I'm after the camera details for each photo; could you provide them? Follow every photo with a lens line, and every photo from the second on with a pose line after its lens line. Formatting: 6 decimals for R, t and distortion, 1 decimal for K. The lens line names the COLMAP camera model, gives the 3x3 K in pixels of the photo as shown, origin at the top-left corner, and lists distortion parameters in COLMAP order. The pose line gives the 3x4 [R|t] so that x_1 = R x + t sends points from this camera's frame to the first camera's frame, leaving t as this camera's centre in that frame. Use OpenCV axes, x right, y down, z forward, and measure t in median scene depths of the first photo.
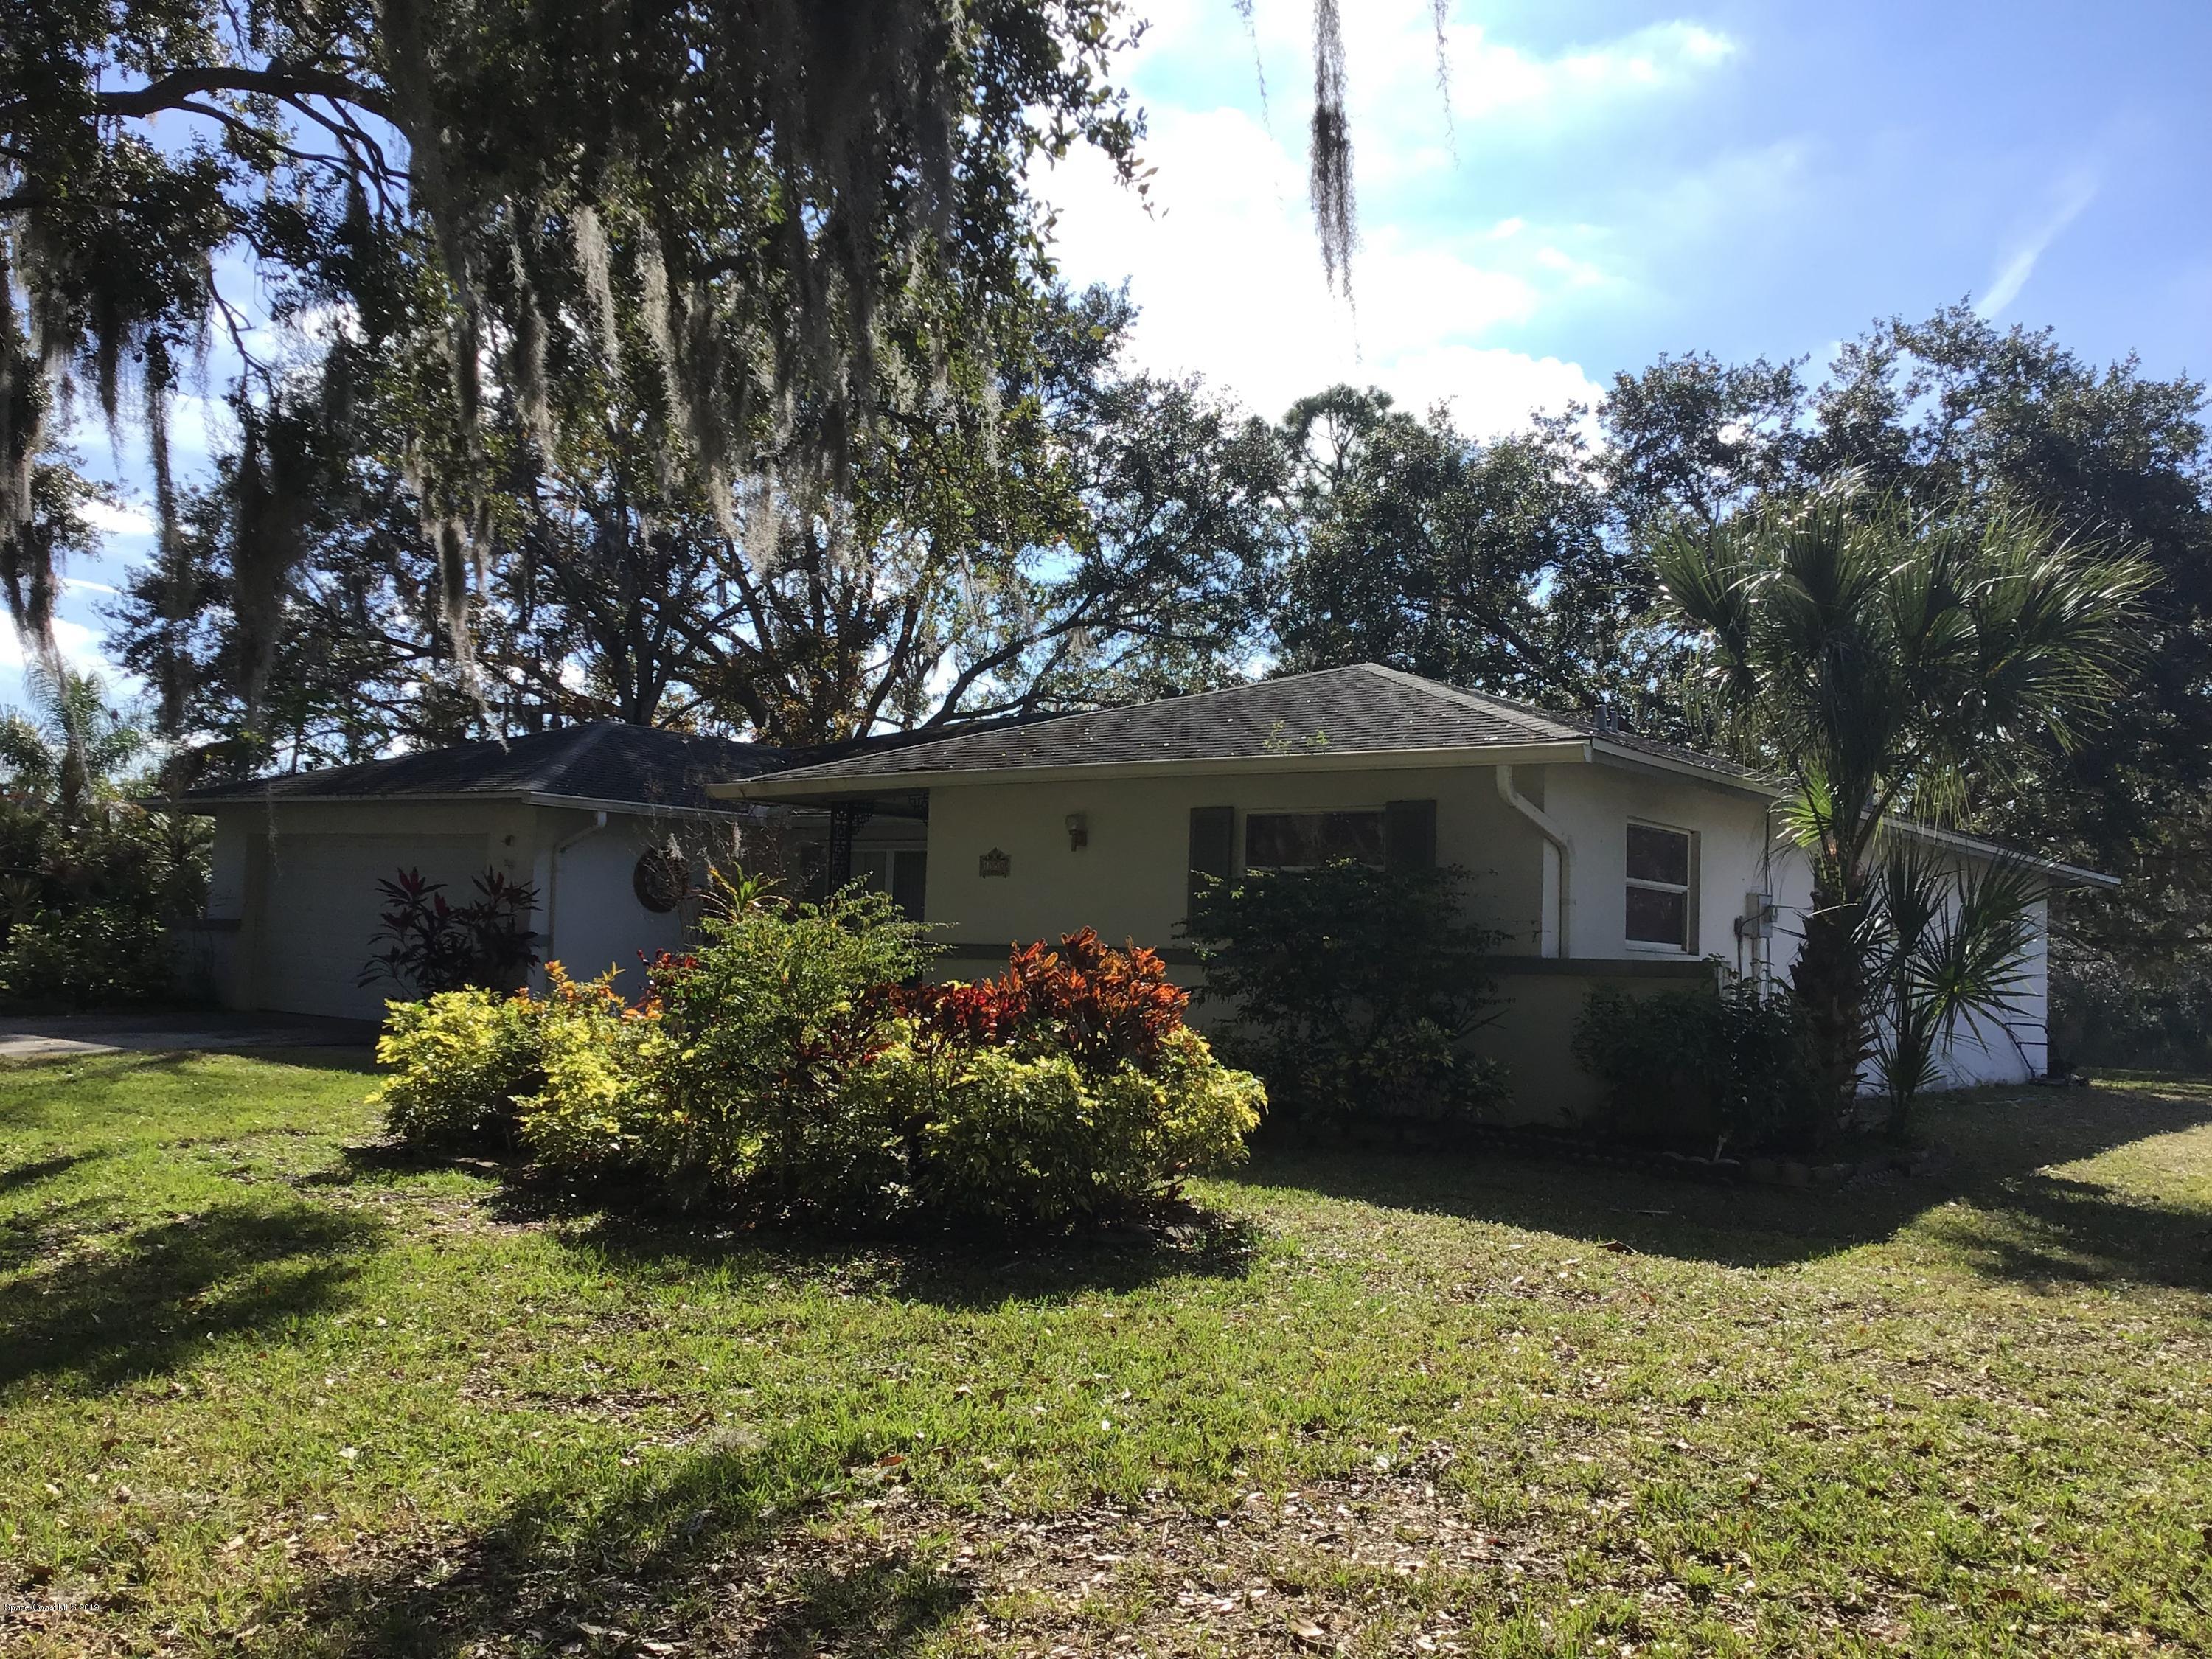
lens RADIAL K [[1959.0, 0, 1113.5], [0, 1959.0, 827.7], [0, 0, 1]] dist [0.089569, -0.150927]
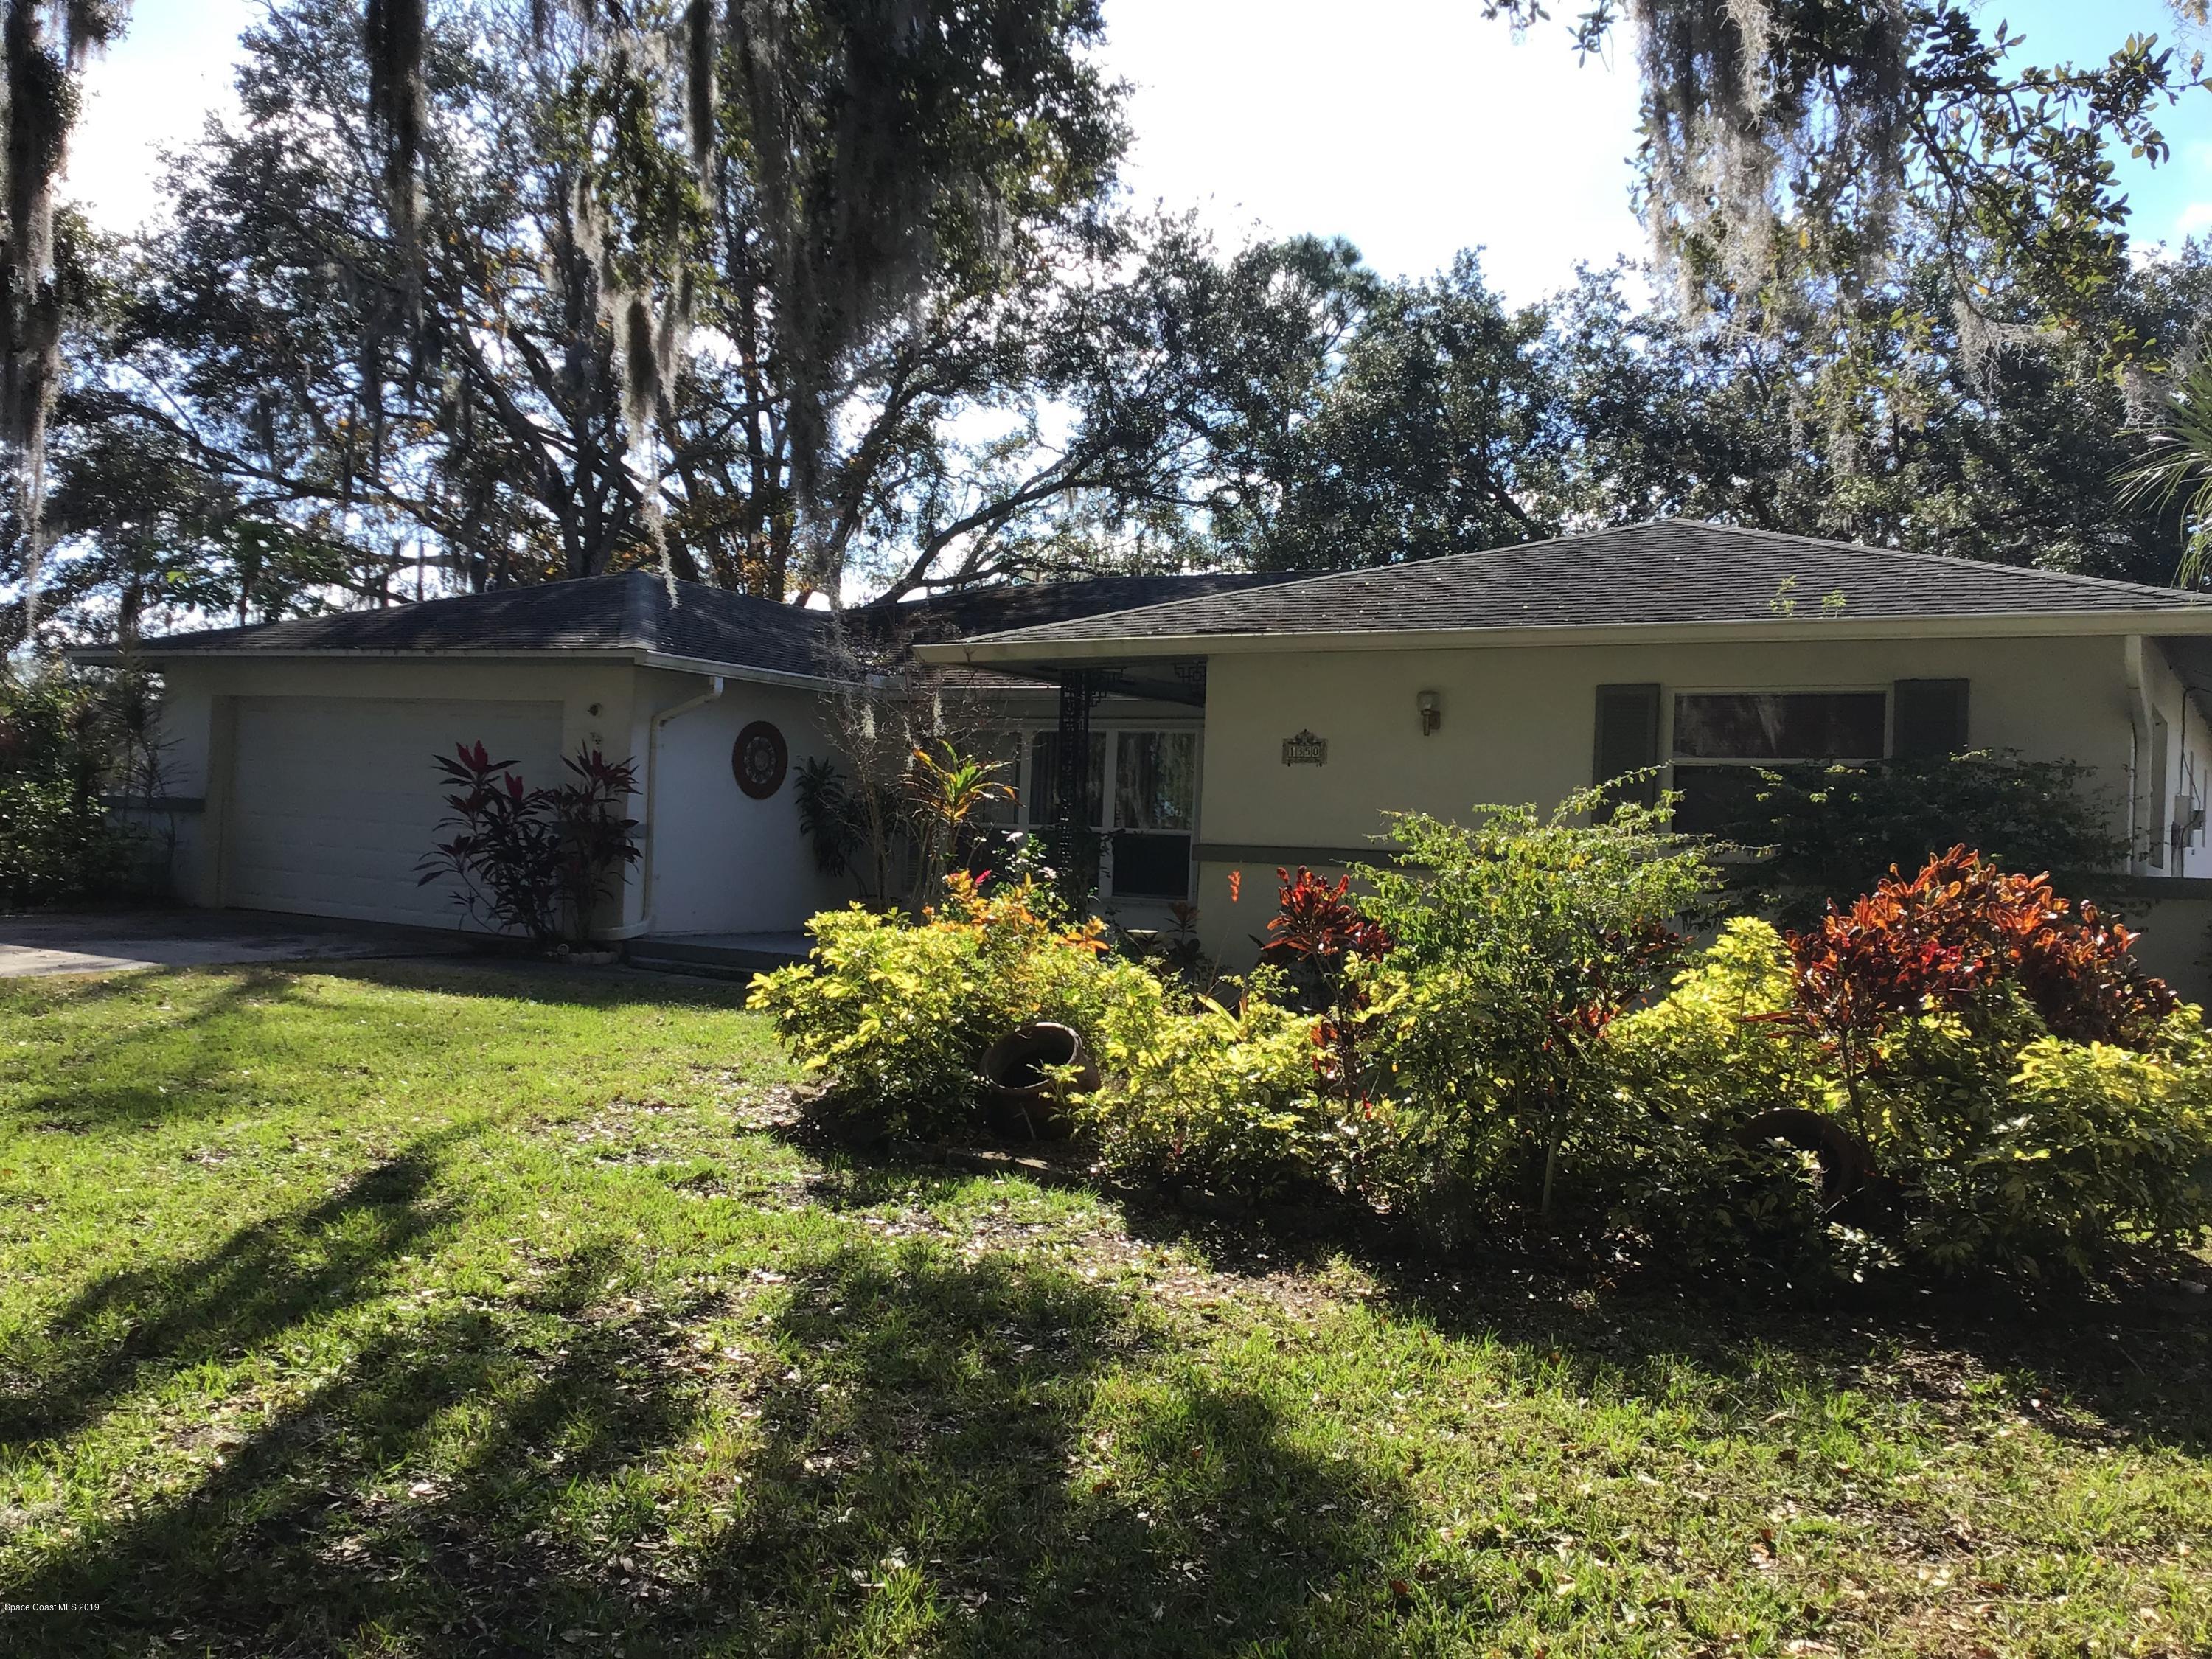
lens RADIAL K [[1959.0, 0, 1099.5], [0, 1959.0, 835.7], [0, 0, 1]] dist [0.089569, -0.150927]
pose [[0.993231, 0.011541, 0.115581, -0.193543], [-0.018730, 0.997944, 0.061302, 0.004720], [-0.114636, -0.063052, 0.991405, 0.157497]]
